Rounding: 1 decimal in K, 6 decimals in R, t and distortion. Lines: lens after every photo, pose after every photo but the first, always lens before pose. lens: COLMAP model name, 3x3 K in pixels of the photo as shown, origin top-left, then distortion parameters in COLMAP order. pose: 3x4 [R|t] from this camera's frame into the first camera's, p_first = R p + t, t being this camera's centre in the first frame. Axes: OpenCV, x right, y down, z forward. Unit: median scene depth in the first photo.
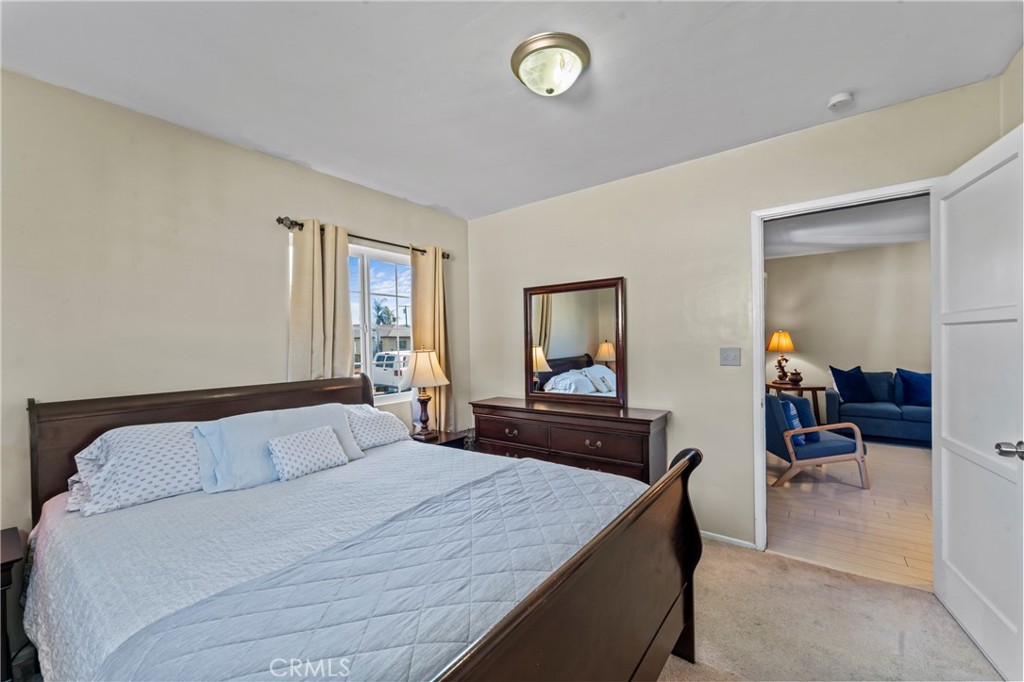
lens RADIAL K [[404.0, 0, 509.5], [0, 404.0, 345.7], [0, 0, 1]] dist [0.000034, -0.000100]
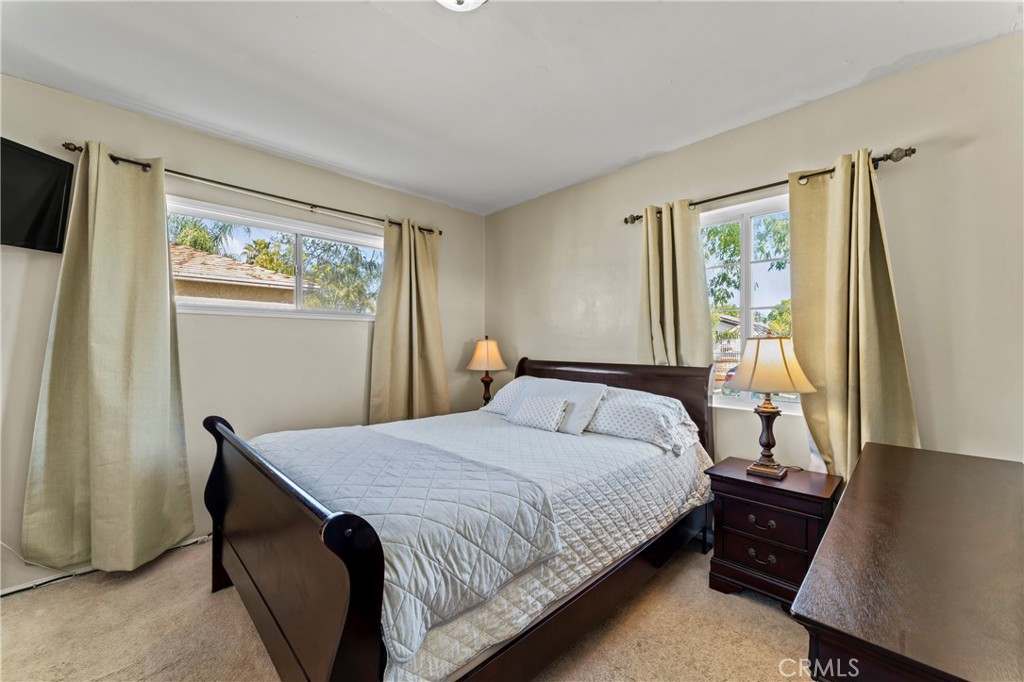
lens RADIAL K [[404.0, 0, 509.5], [0, 404.0, 345.7], [0, 0, 1]] dist [0.000034, -0.000100]
pose [[-0.140954, 0.026080, -0.989673, 0.546430], [-0.004910, 0.999622, 0.027041, 0.010793], [0.990004, 0.008671, -0.140772, 0.752694]]
